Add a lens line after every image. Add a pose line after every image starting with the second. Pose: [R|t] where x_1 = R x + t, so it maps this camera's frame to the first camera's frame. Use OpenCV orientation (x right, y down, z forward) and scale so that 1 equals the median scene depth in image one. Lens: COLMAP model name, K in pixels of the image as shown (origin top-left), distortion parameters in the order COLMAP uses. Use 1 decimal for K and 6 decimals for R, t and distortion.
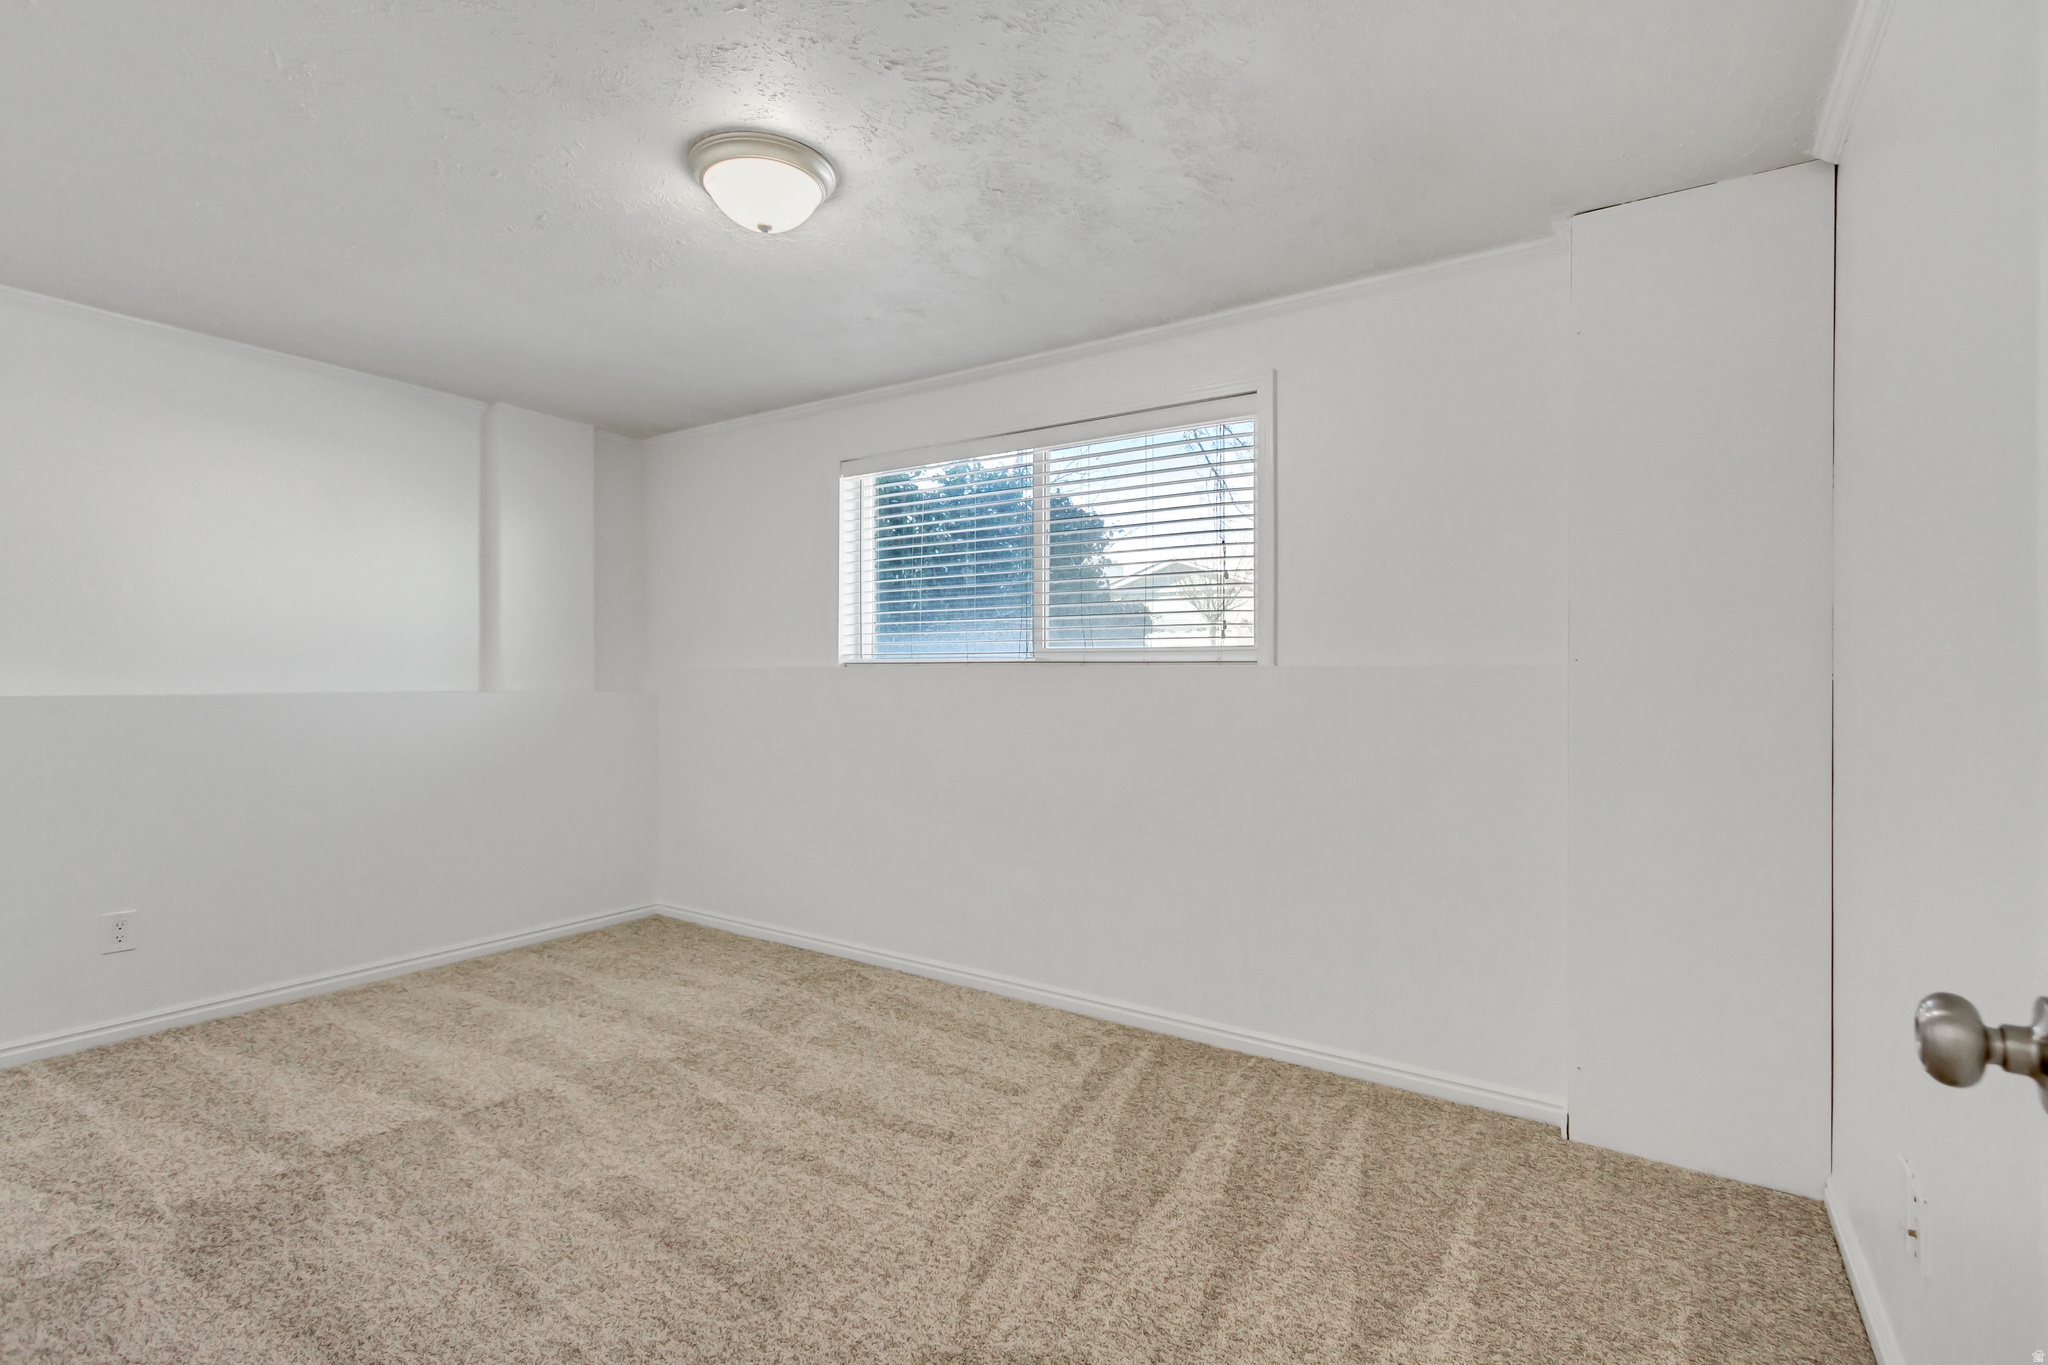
lens RADIAL K [[959.1, 0, 1041.0], [0, 959.1, 682.0], [0, 0, 1]] dist [0.010740, -0.003529]
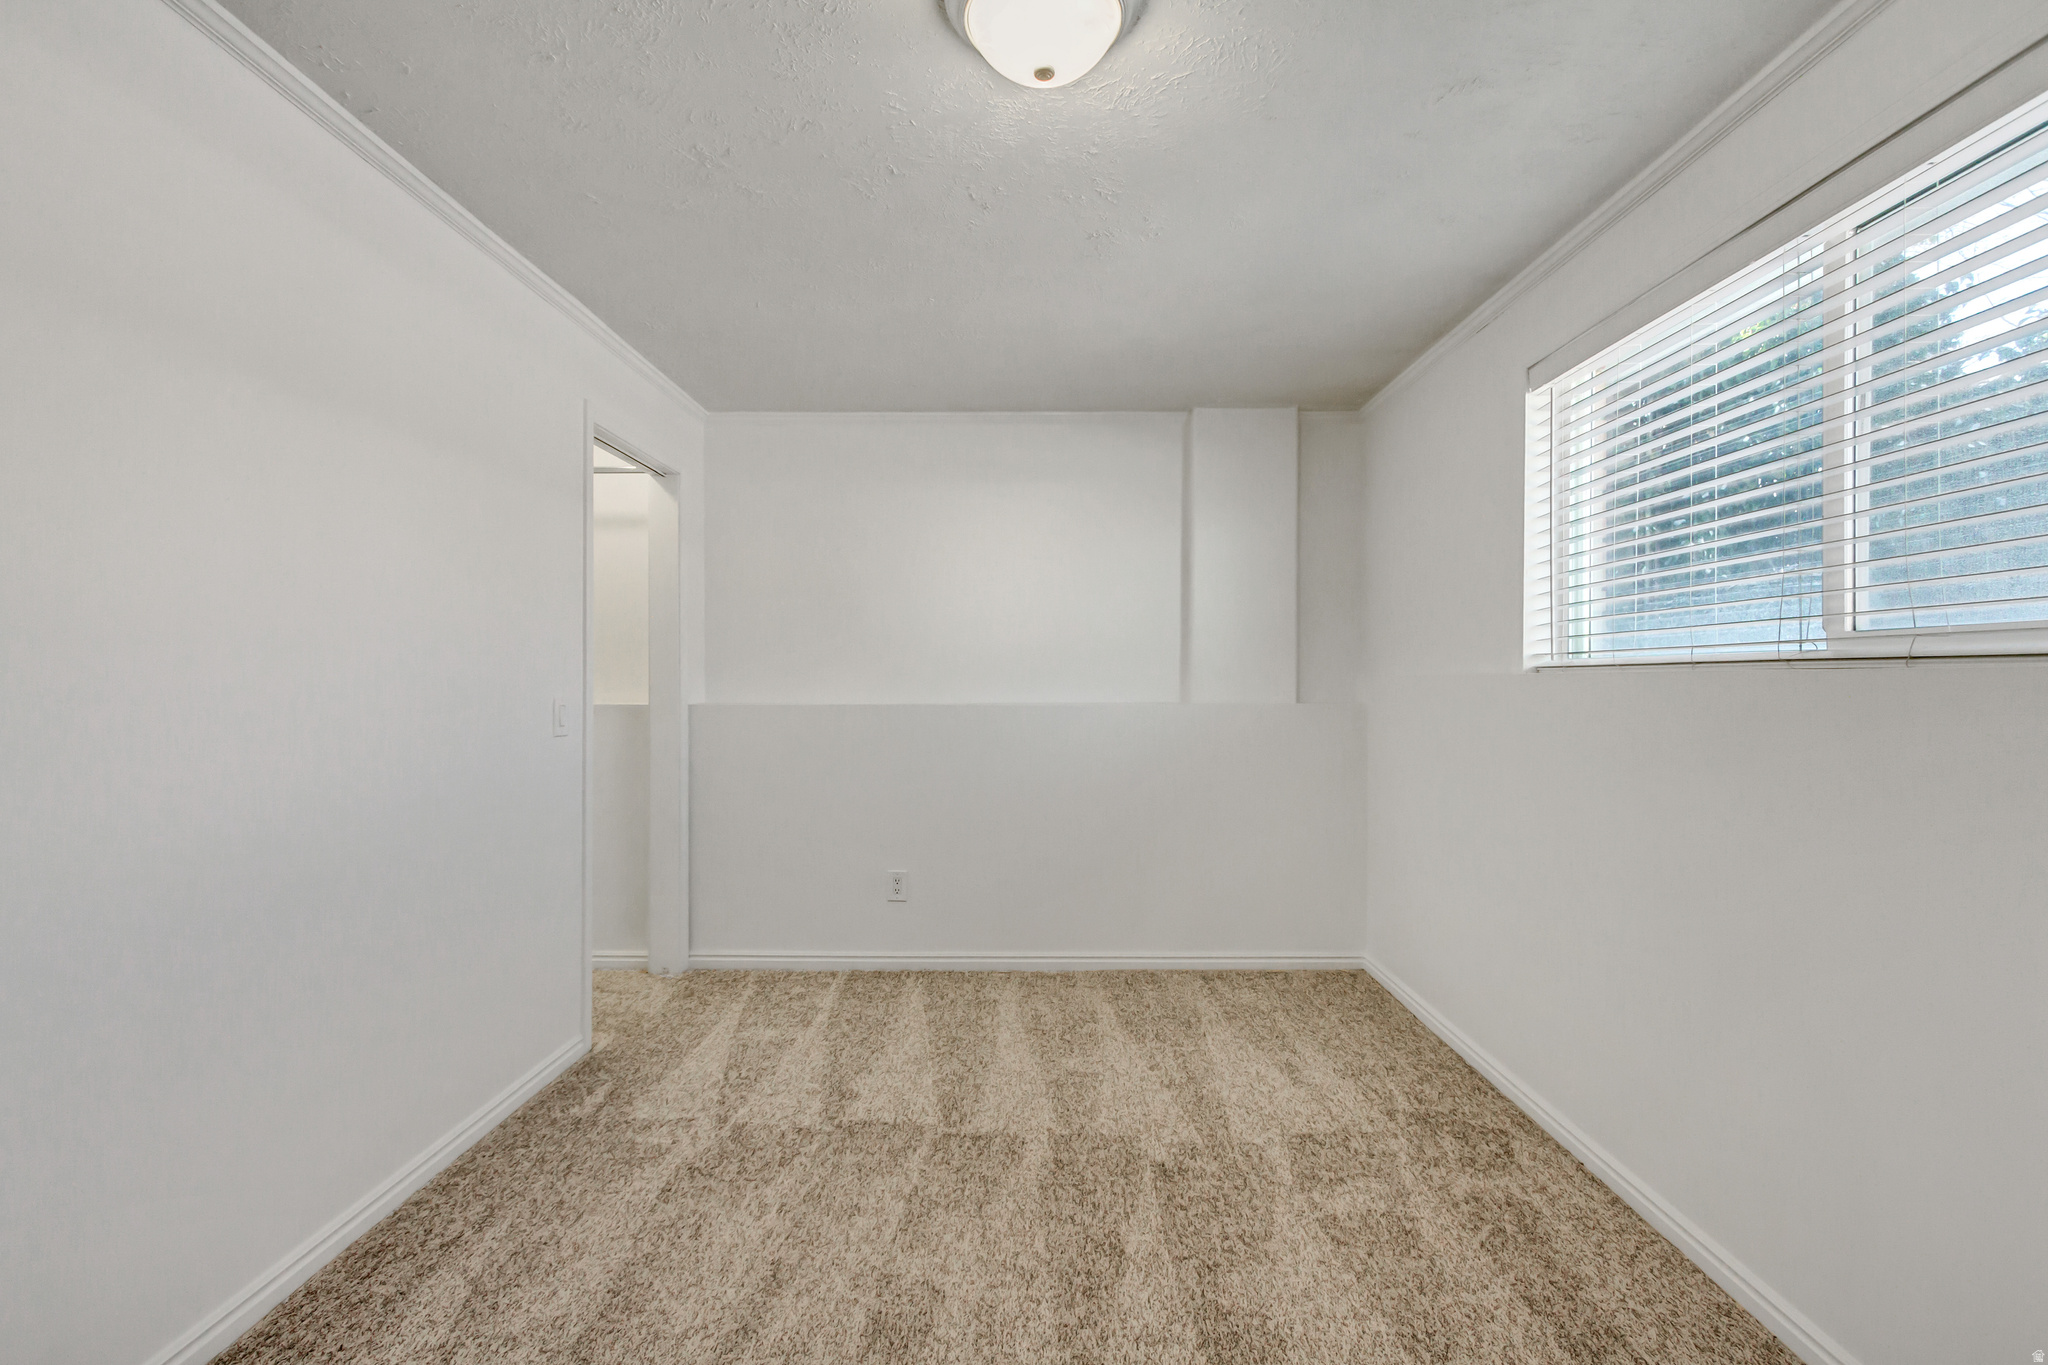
lens RADIAL K [[959.1, 0, 1021.8], [0, 959.1, 685.2], [0, 0, 1]] dist [0.010740, -0.003529]
pose [[0.532079, -0.003187, -0.846689, 0.224365], [0.002164, 0.999995, -0.002405, -0.008177], [0.846692, -0.000553, 0.532083, 0.433893]]
